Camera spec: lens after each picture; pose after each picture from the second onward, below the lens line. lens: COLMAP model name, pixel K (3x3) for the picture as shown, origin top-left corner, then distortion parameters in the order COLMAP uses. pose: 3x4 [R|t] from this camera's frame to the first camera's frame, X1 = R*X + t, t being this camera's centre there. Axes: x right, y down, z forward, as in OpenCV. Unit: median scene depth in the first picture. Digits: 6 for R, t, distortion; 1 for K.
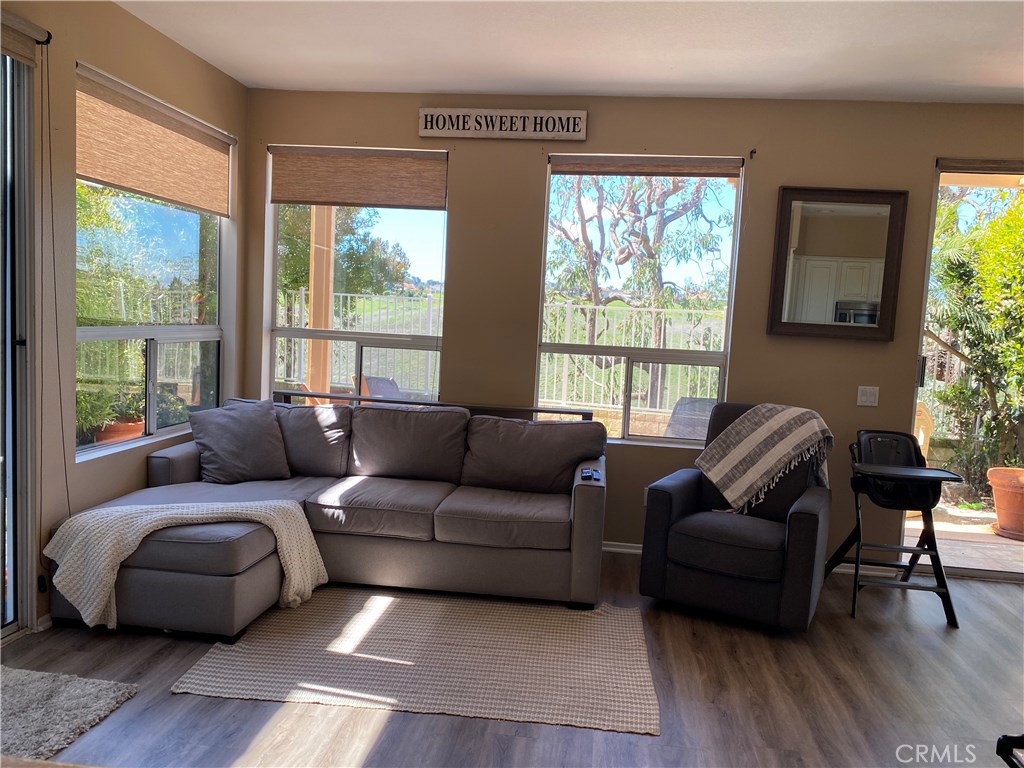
lens RADIAL K [[778.1, 0, 512.0], [0, 778.1, 384.0], [0, 0, 1]] dist [0.076455, -0.146673]
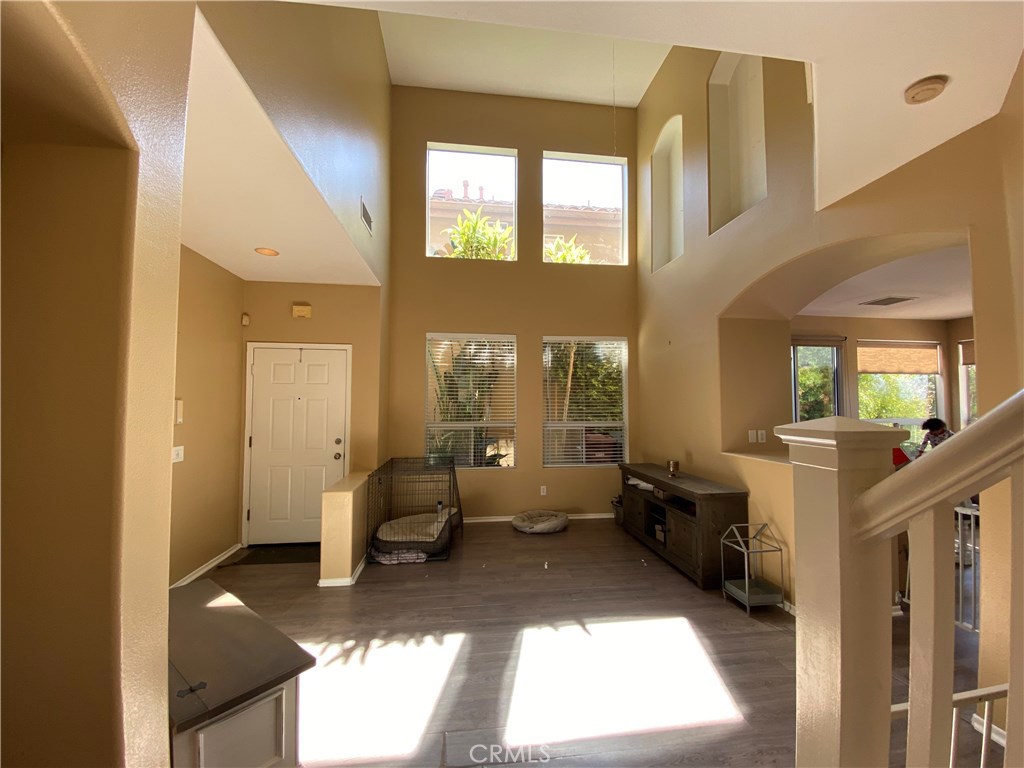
lens RADIAL K [[412.1, 0, 514.6], [0, 412.1, 385.1], [0, 0, 1]] dist [0.043625, -0.033607]
pose [[0.250896, -0.093400, -0.963498, 0.635872], [-0.075651, 0.990398, -0.115707, 0.082533], [0.965053, 0.101920, 0.241421, -0.673539]]
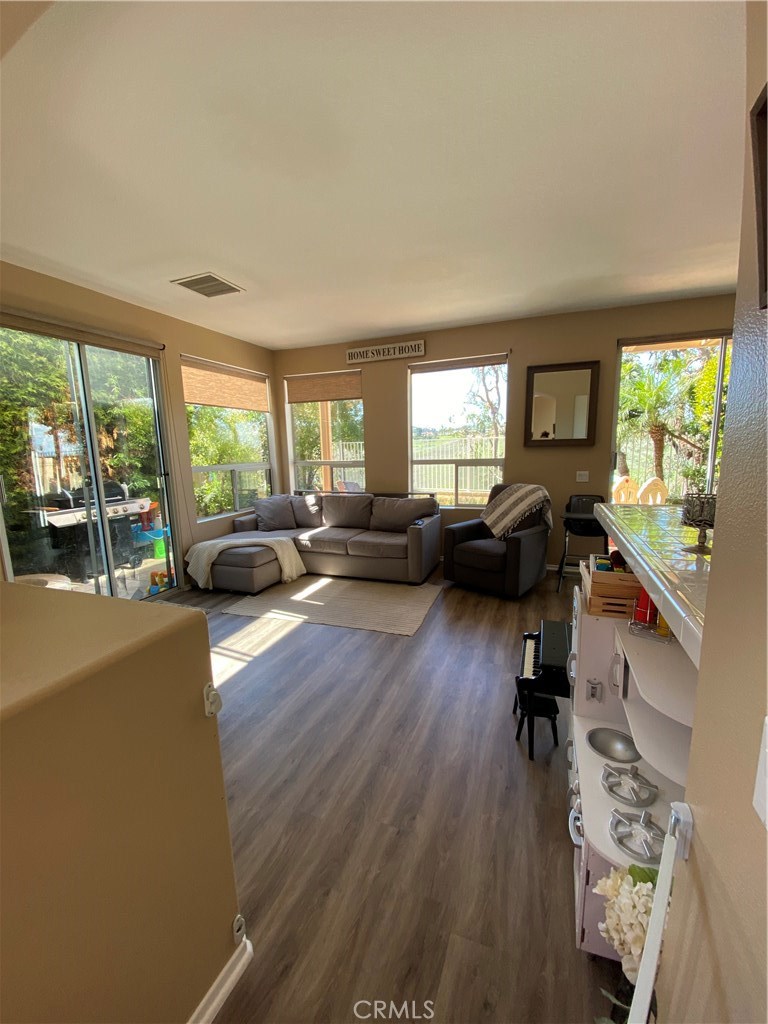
lens RADIAL K [[412.1, 0, 381.6], [0, 412.1, 516.0], [0, 0, 1]] dist [0.043625, -0.033607]
pose [[0.965321, -0.033340, -0.258927, 0.273855], [0.052134, 0.996453, 0.066058, 0.020030], [0.255806, -0.077267, 0.963635, -0.074343]]
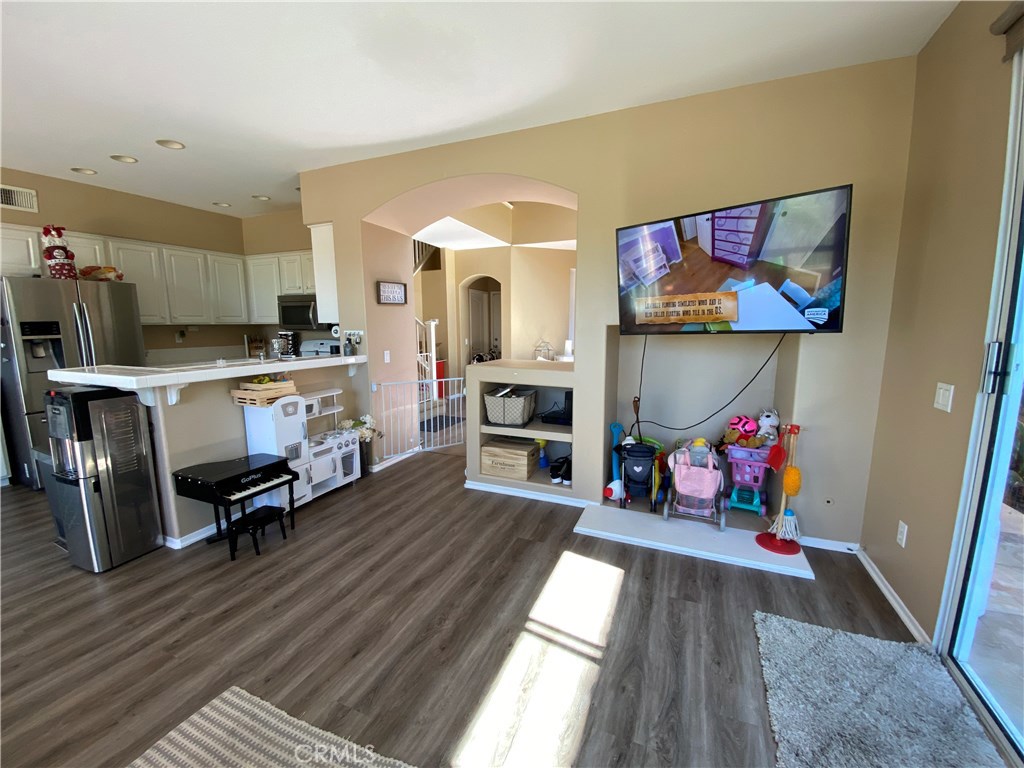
lens RADIAL K [[412.1, 0, 514.6], [0, 412.1, 385.1], [0, 0, 1]] dist [0.043625, -0.033607]
pose [[-0.965047, -0.083162, 0.248533, -0.200786], [-0.022125, 0.970786, 0.238926, -0.075266], [-0.261142, 0.225076, -0.938694, 0.889545]]
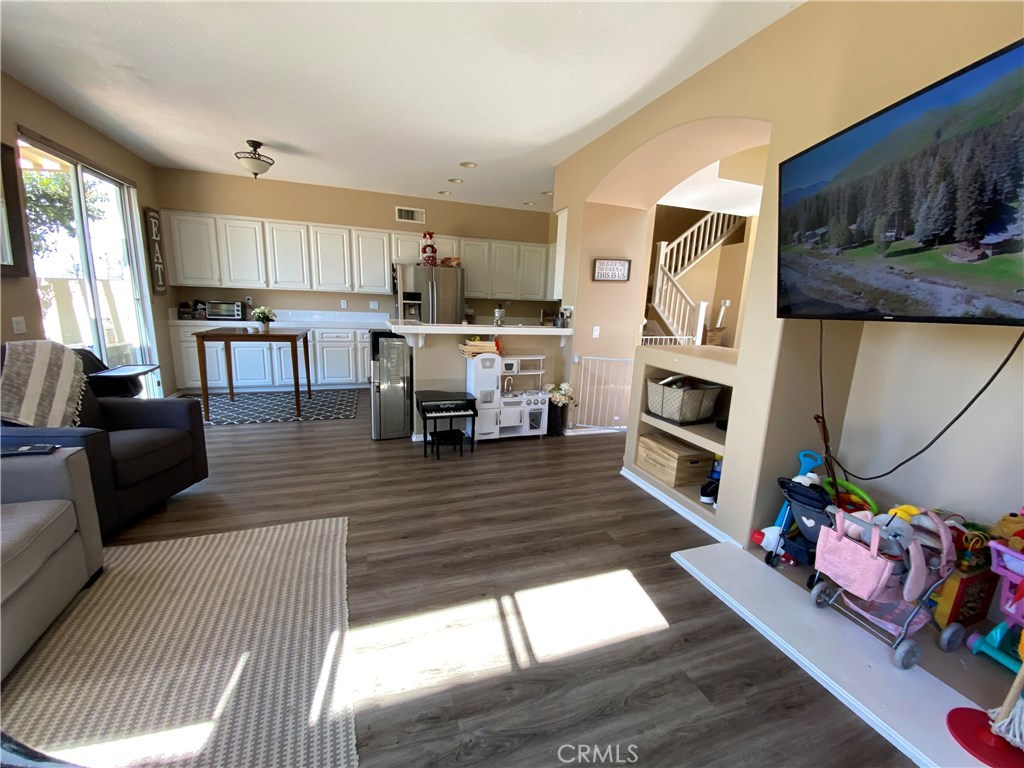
lens RADIAL K [[412.1, 0, 514.6], [0, 412.1, 385.1], [0, 0, 1]] dist [0.043625, -0.033607]
pose [[-0.458439, -0.239871, 0.855743, -0.470437], [0.016757, 0.960383, 0.278179, -0.061601], [-0.888568, 0.141868, -0.436257, 0.679961]]
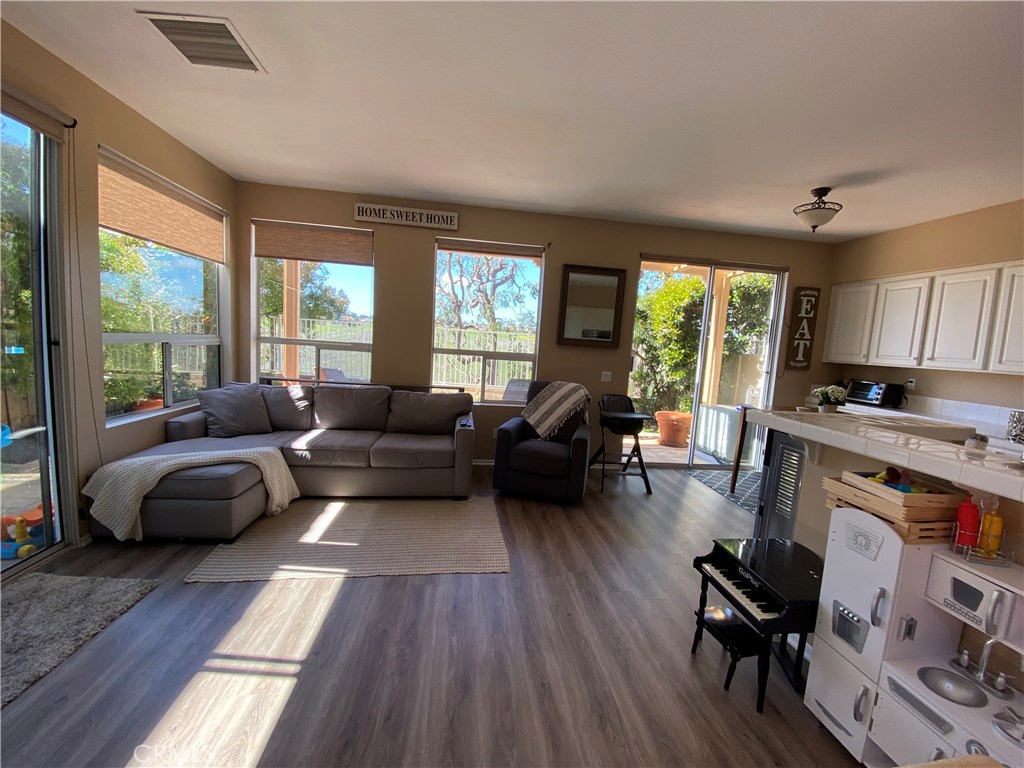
lens RADIAL K [[411.3, 0, 516.0], [0, 411.3, 388.7], [0, 0, 1]] dist [0.020598, -0.026294]
pose [[0.969531, -0.017067, 0.244375, -0.010200], [0.007881, 0.999227, 0.038519, 0.004751], [-0.244843, -0.035420, 0.968915, 0.082454]]
